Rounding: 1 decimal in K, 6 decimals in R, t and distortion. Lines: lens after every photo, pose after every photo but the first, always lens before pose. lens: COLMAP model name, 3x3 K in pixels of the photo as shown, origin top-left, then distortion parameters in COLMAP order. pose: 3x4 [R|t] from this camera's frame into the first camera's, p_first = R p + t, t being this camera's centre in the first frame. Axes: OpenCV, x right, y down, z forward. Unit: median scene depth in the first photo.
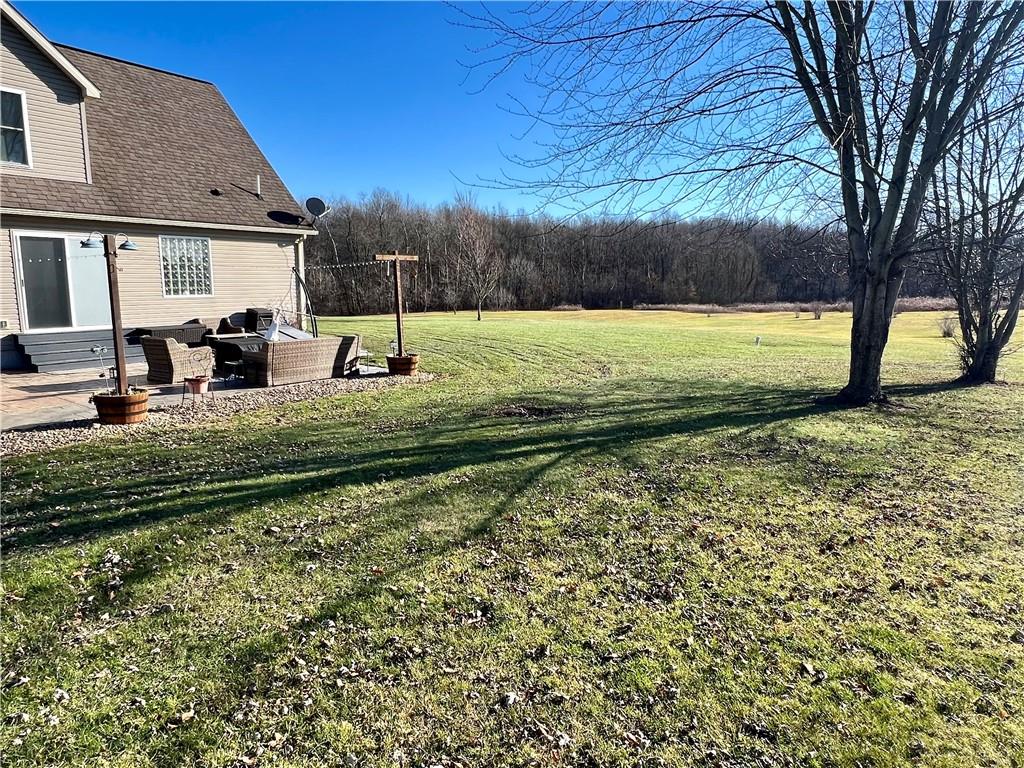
lens RADIAL K [[630.0, 0, 511.4], [0, 630.0, 381.0], [0, 0, 1]] dist [-0.002433, 0.000474]
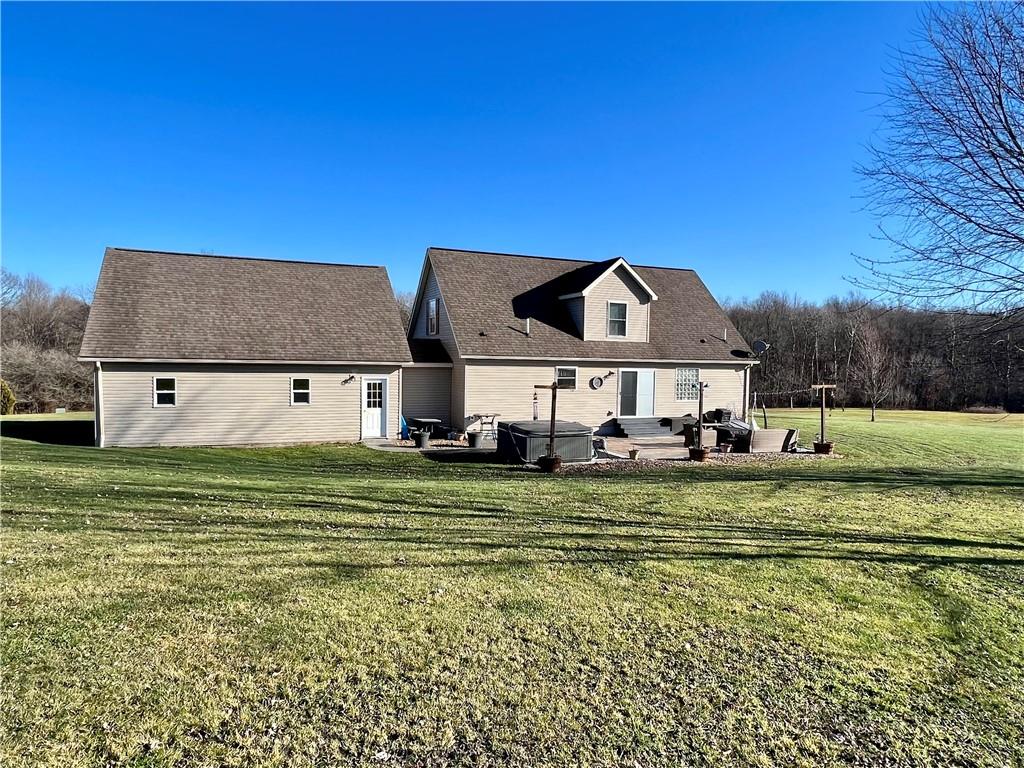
lens RADIAL K [[631.5, 0, 513.4], [0, 631.5, 386.8], [0, 0, 1]] dist [-0.006192, -0.002093]
pose [[0.843740, 0.025555, -0.536143, 0.024638], [-0.095532, 0.990067, -0.103150, 0.054232], [0.528181, 0.138251, 0.837801, -0.734522]]
